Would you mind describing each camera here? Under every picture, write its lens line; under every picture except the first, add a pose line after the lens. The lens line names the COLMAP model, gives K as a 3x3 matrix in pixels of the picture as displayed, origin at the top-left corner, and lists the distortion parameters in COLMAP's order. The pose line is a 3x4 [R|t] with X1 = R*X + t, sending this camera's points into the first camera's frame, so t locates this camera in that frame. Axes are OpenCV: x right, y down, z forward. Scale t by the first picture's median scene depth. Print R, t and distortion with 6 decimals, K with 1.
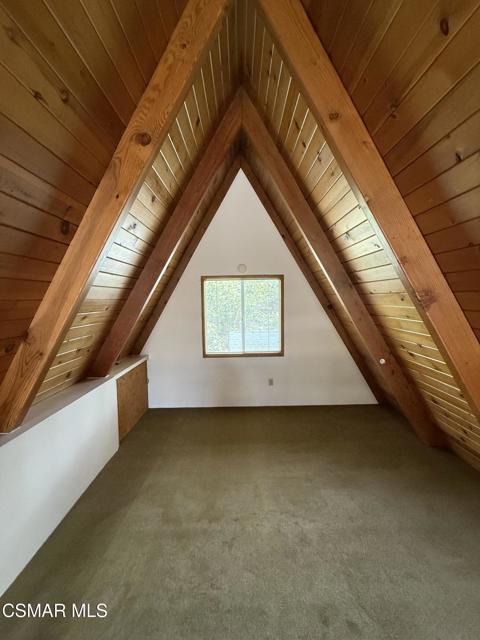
lens RADIAL K [[253.7, 0, 240.8], [0, 253.7, 317.9], [0, 0, 1]] dist [-0.000539, -0.000468]
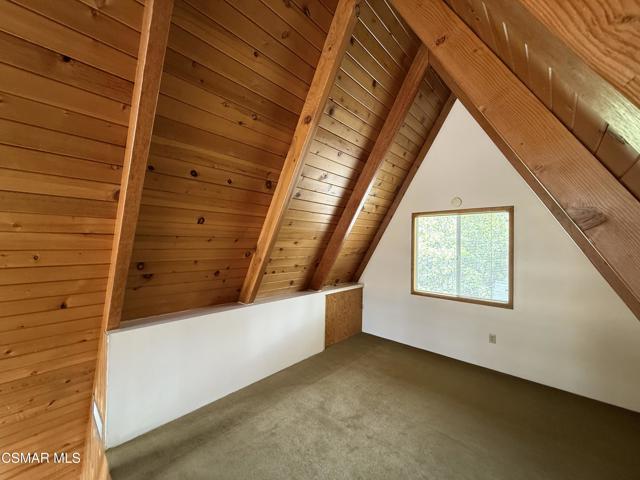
lens RADIAL K [[253.7, 0, 318.3], [0, 253.7, 238.8], [0, 0, 1]] dist [-0.000539, -0.000468]
pose [[0.730074, 0.016415, -0.683171, 0.391308], [-0.078697, 0.995080, -0.060190, 0.044235], [0.678821, 0.097706, 0.727774, 0.011328]]
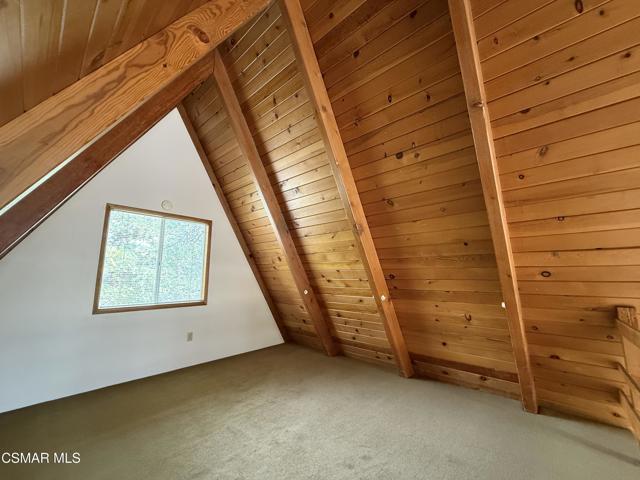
lens RADIAL K [[253.7, 0, 318.3], [0, 253.7, 238.8], [0, 0, 1]] dist [-0.000539, -0.000468]
pose [[0.673241, 0.127862, 0.728284, -0.399016], [0.044372, 0.976174, -0.212402, 0.194179], [-0.738091, 0.175313, 0.651527, 0.066624]]
